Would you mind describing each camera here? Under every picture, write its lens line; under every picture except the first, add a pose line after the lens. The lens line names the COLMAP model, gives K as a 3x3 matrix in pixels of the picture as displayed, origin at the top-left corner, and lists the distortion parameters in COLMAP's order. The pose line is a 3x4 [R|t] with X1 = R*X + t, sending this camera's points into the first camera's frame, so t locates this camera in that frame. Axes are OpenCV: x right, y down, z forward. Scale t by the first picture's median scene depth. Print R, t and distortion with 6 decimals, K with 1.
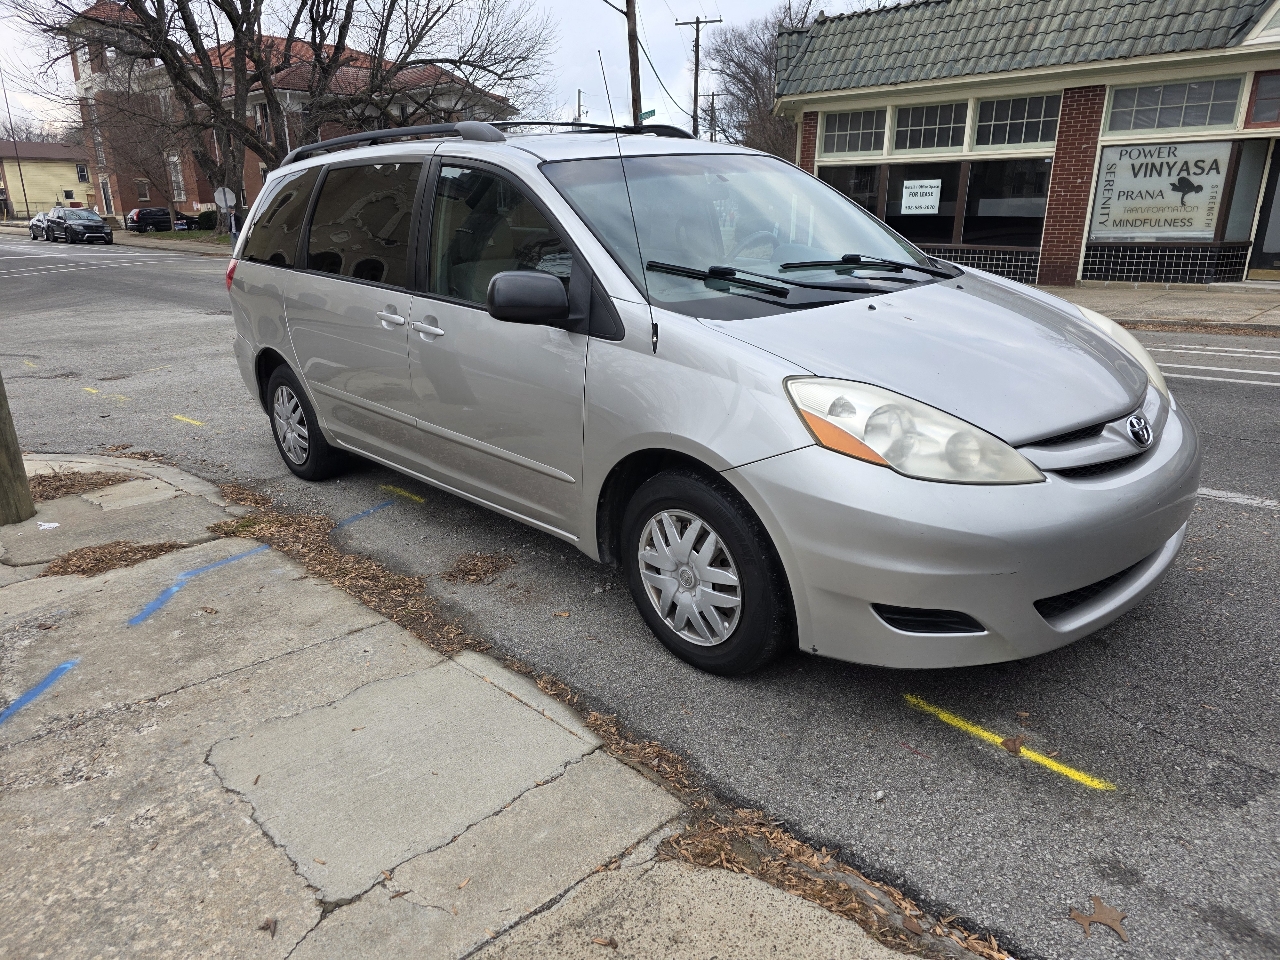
lens RADIAL K [[859.4, 0, 626.7], [0, 859.4, 481.9], [0, 0, 1]] dist [0.044671, -0.028212]
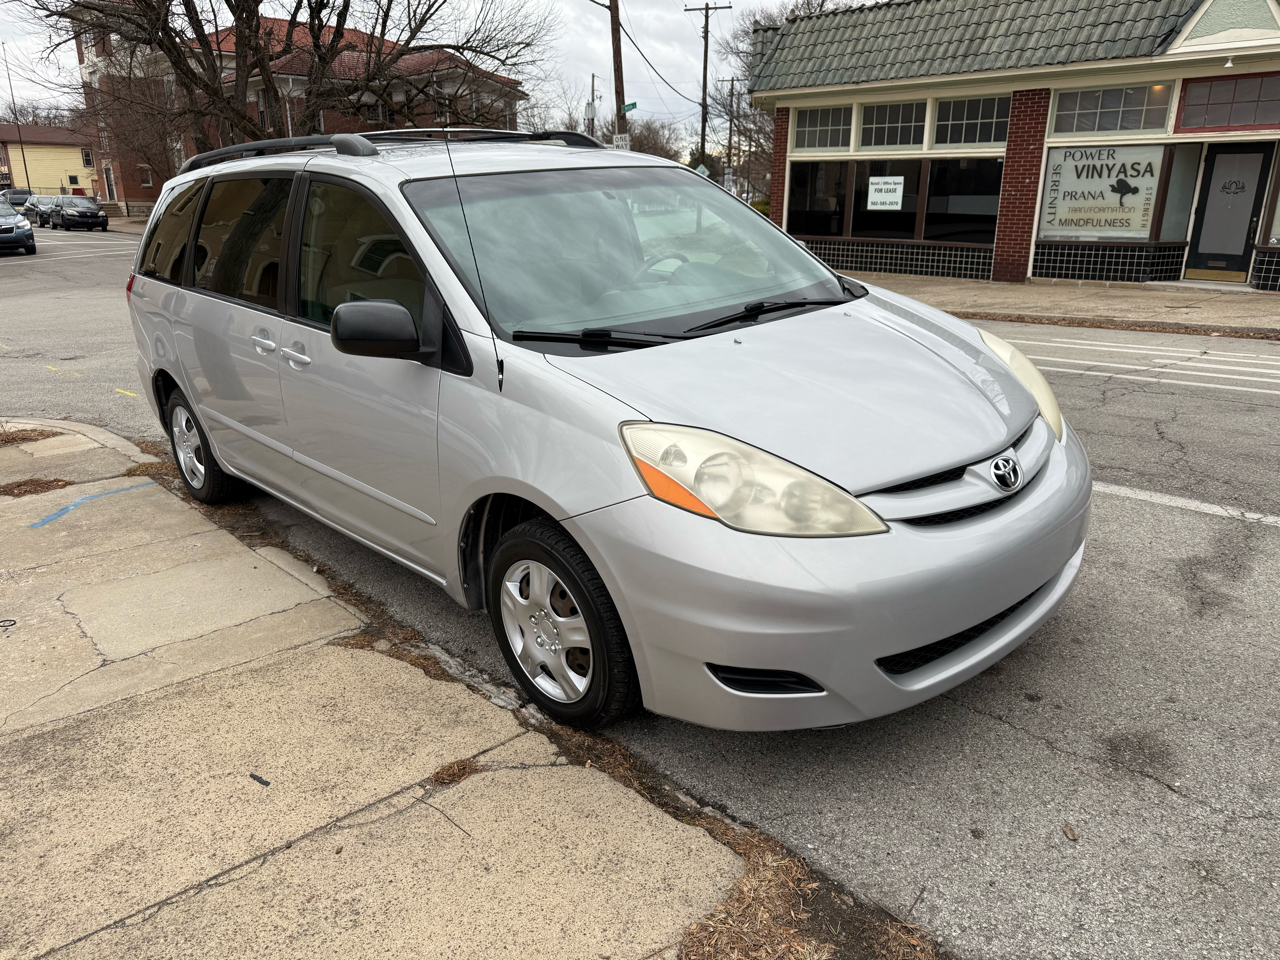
lens RADIAL K [[911.0, 0, 642.9], [0, 911.0, 488.4], [0, 0, 1]] dist [0.013466, -0.008469]
pose [[0.999824, 0.012810, -0.013722, 0.085902], [-0.012744, 0.999907, 0.004935, 0.018197], [0.013784, -0.004760, 0.999894, -0.087883]]
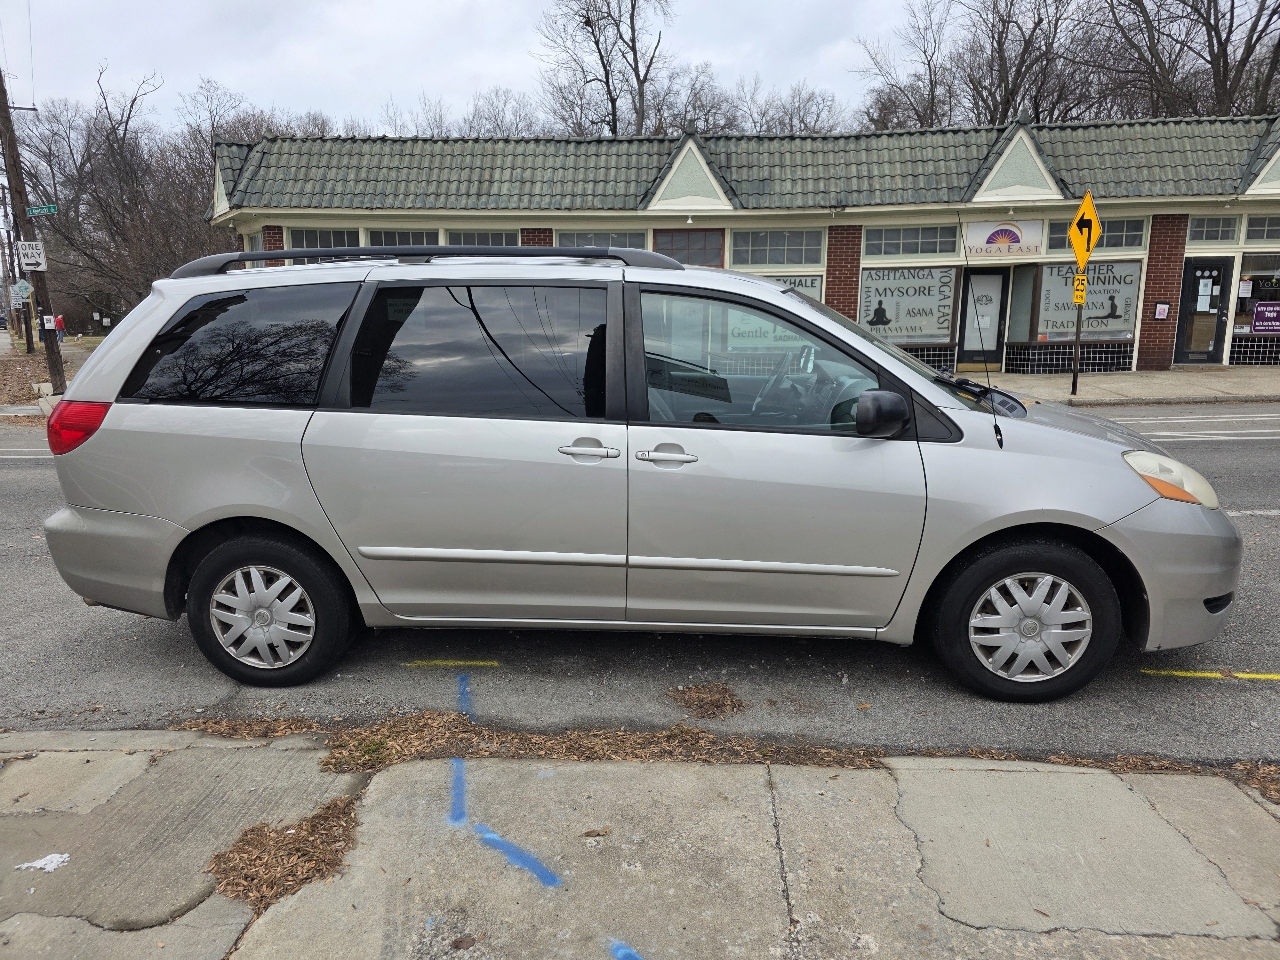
lens RADIAL K [[859.8, 0, 639.3], [0, 859.8, 481.0], [0, 0, 1]] dist [0.043019, -0.026676]
pose [[0.735547, -0.118424, 0.667043, -0.207681], [0.199304, 0.978858, -0.045990, -0.026572], [-0.647494, 0.166773, 0.743598, 0.075327]]
